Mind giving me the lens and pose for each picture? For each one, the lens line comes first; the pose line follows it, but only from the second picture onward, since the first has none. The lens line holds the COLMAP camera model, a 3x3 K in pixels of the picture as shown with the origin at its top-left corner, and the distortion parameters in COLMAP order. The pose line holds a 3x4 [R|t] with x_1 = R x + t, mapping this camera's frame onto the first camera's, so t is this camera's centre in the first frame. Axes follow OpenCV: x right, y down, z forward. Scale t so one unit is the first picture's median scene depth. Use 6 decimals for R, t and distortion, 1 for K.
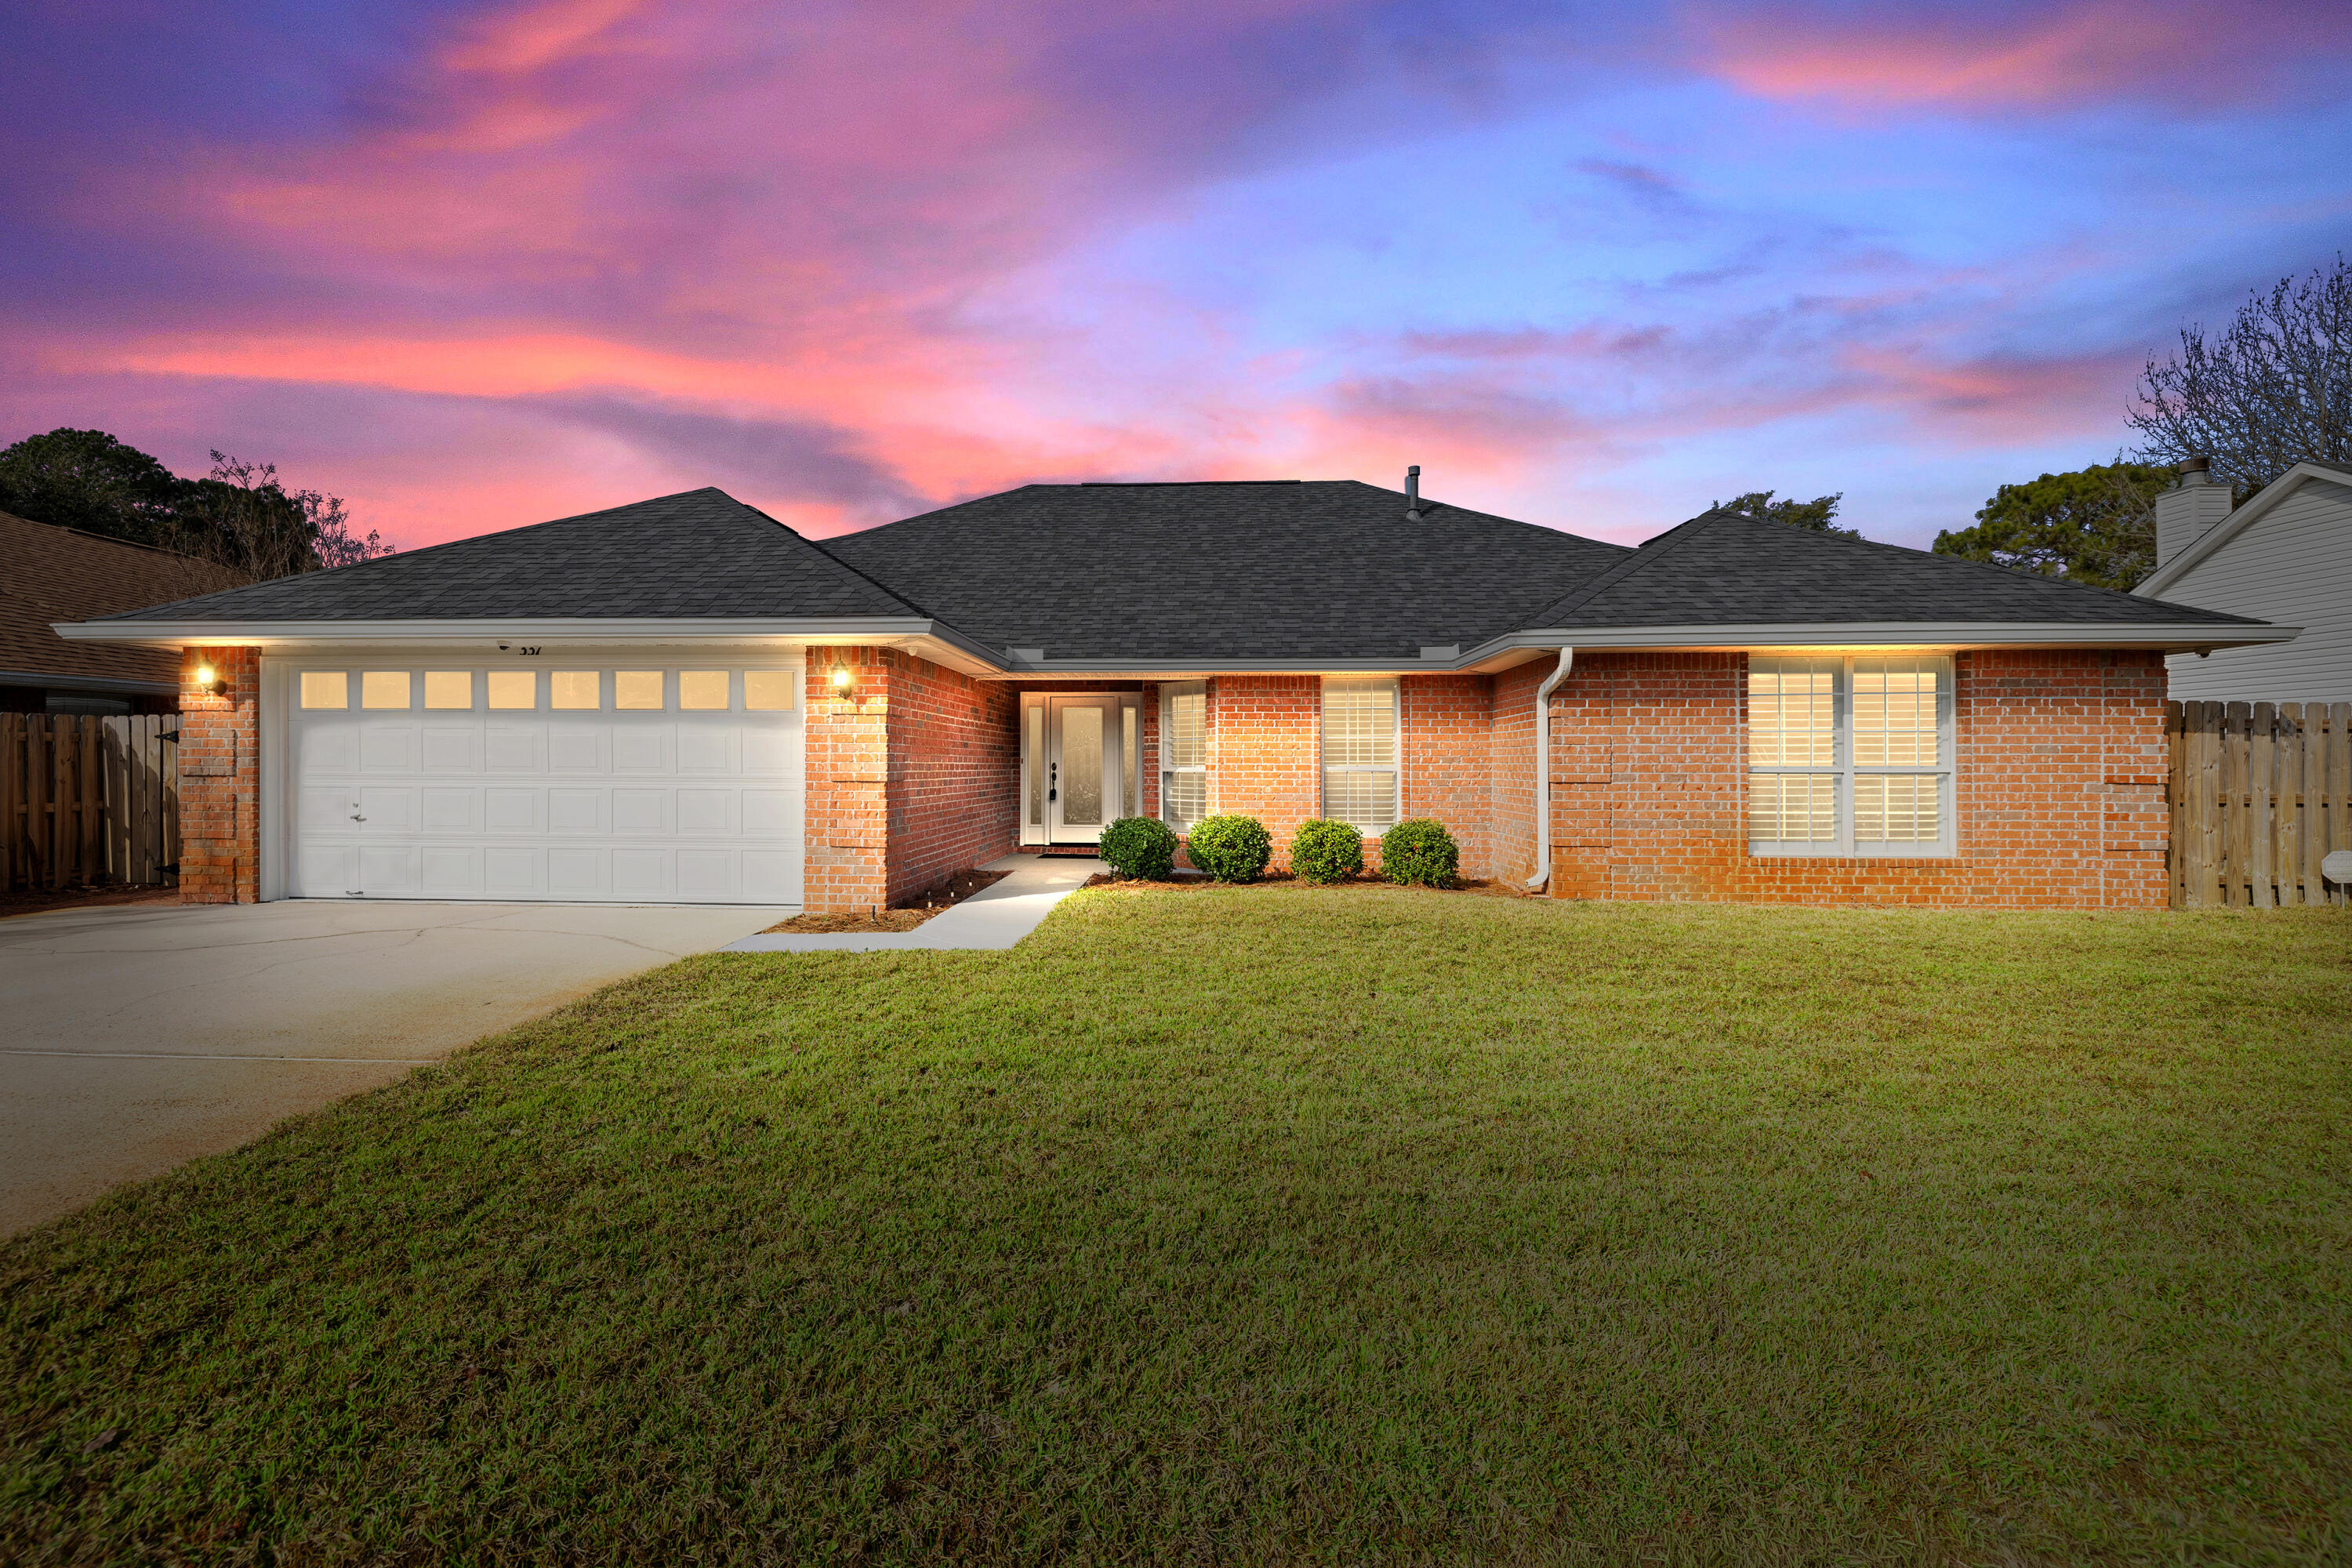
lens RADIAL K [[993.3, 0, 1175.3], [0, 993.3, 774.5], [0, 0, 1]] dist [-0.000532, 0.000092]
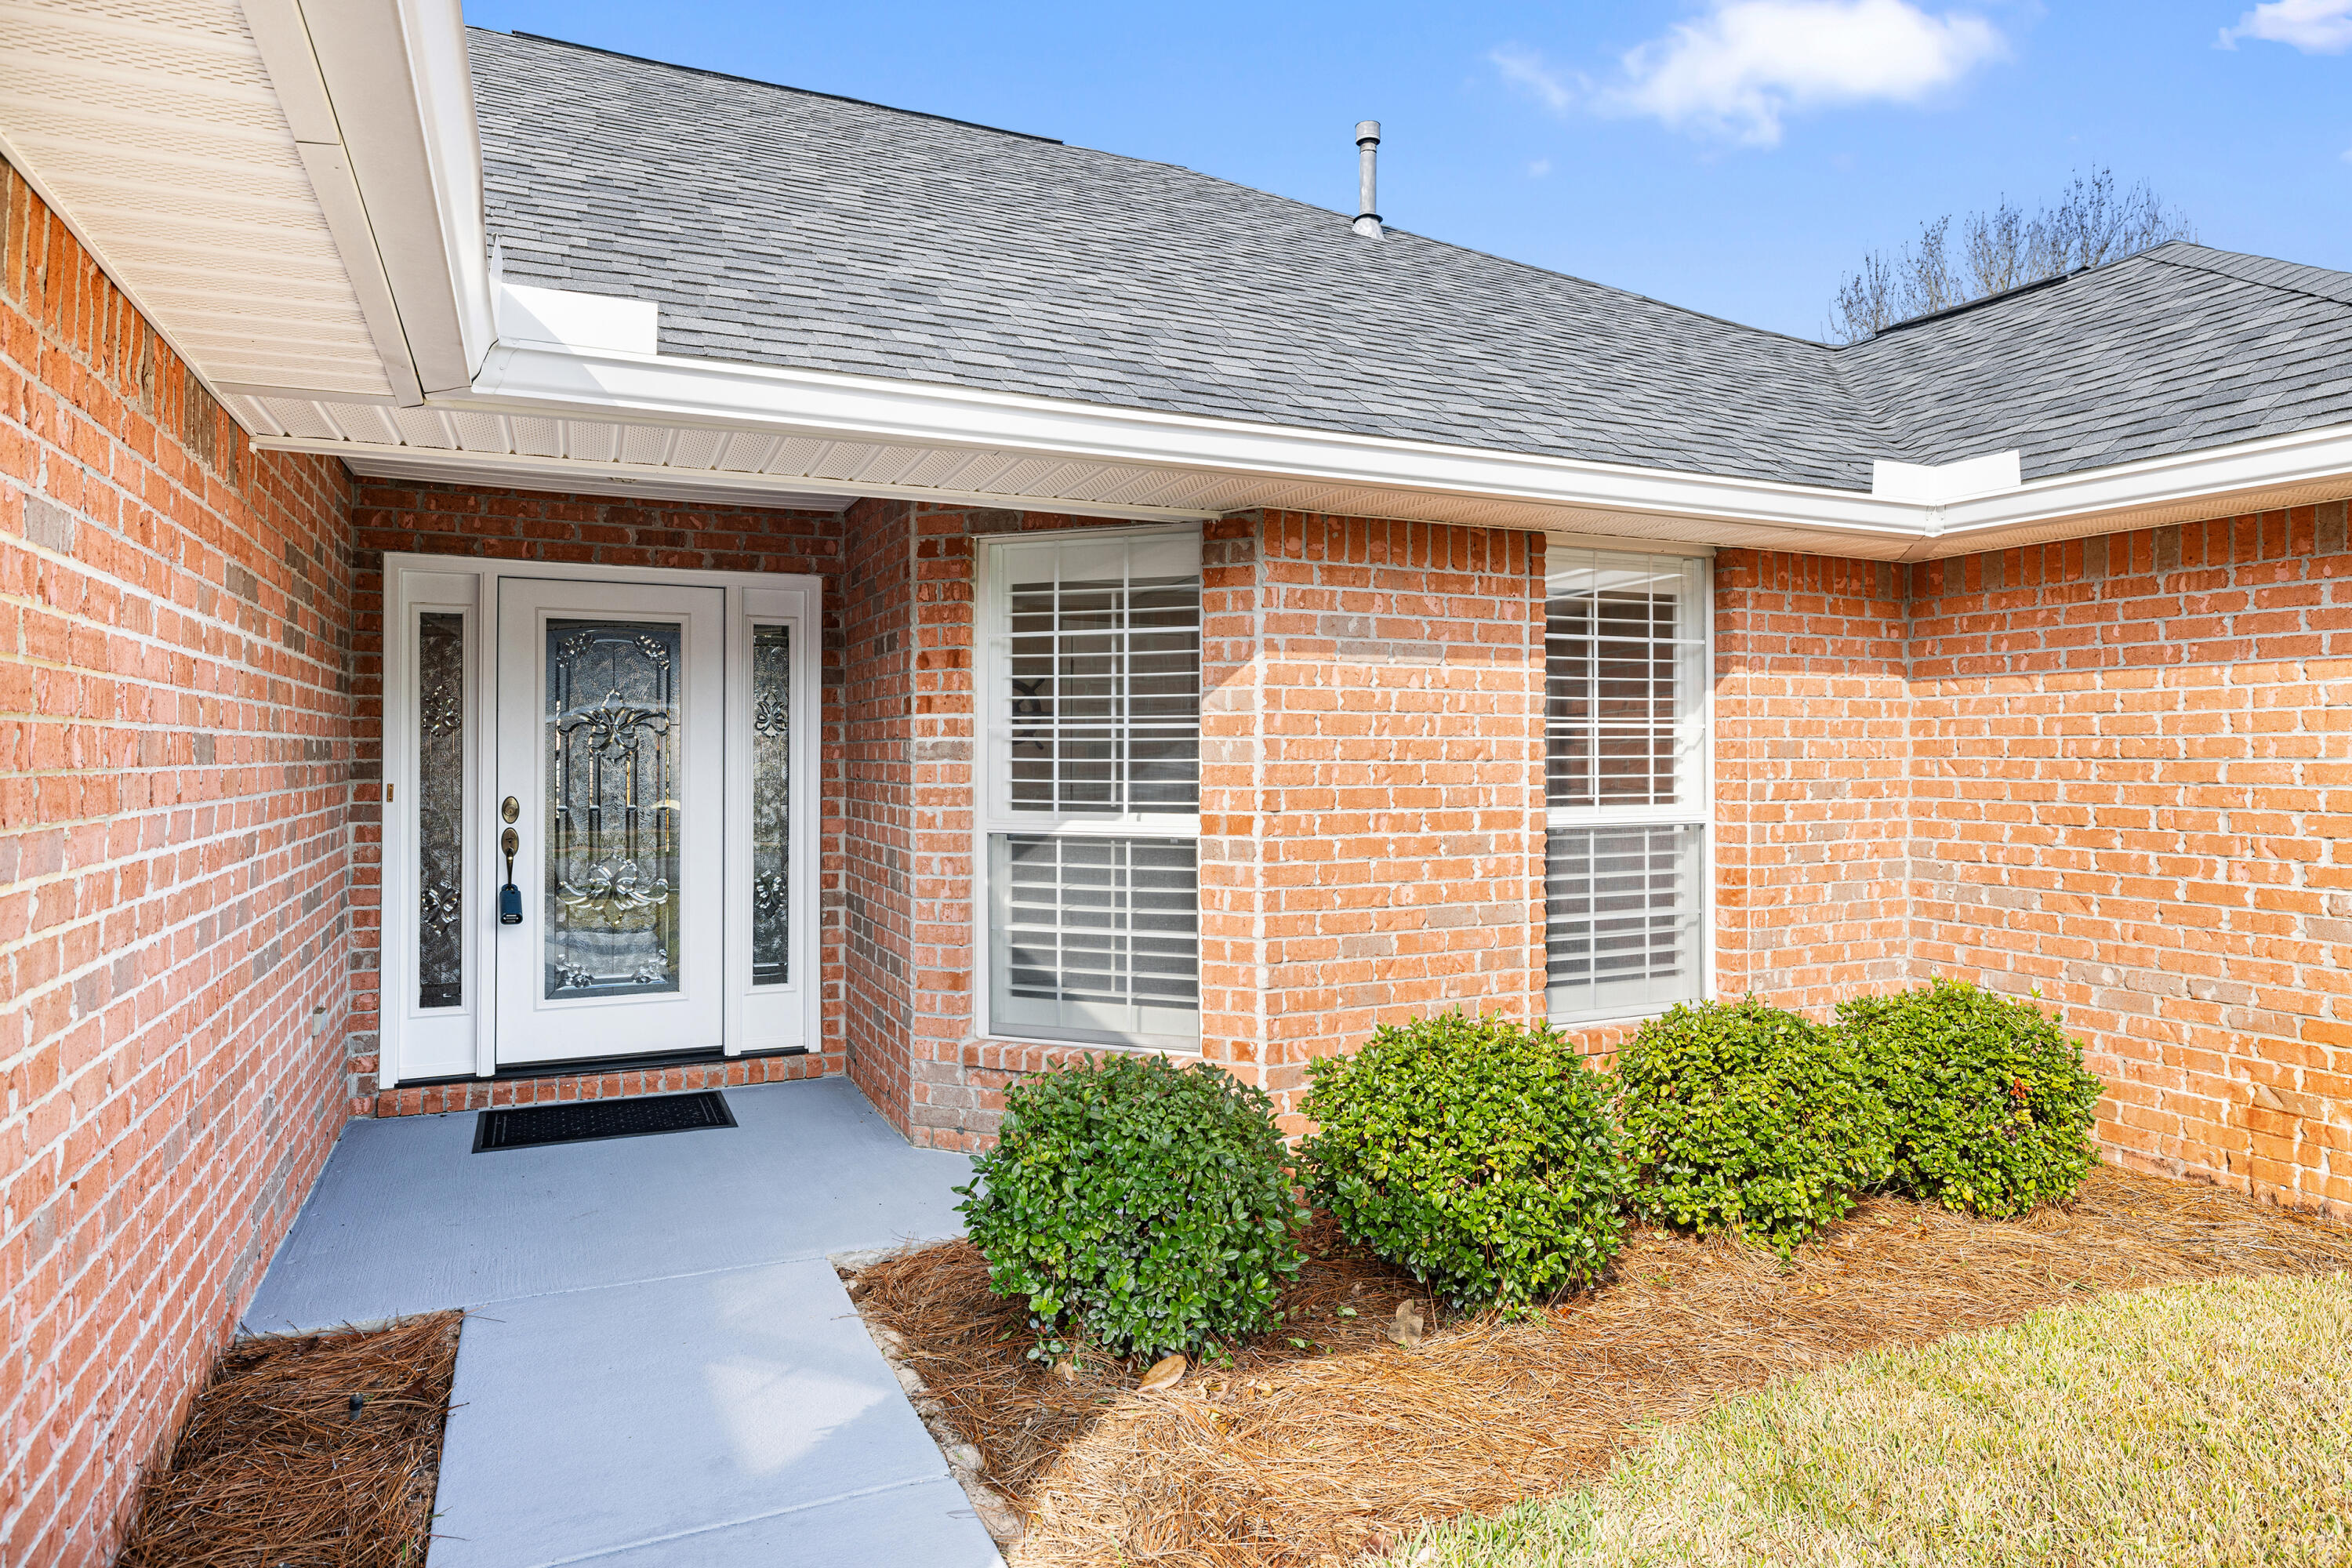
lens RADIAL K [[1396.6, 0, 1180.4], [0, 1396.6, 768.8], [0, 0, 1]] dist [0.006346, 0.000491]
pose [[0.887592, -0.003689, 0.460615, -0.167025], [0.004401, 0.999990, -0.000471, -0.023196], [-0.460609, 0.002445, 0.887600, 0.650757]]
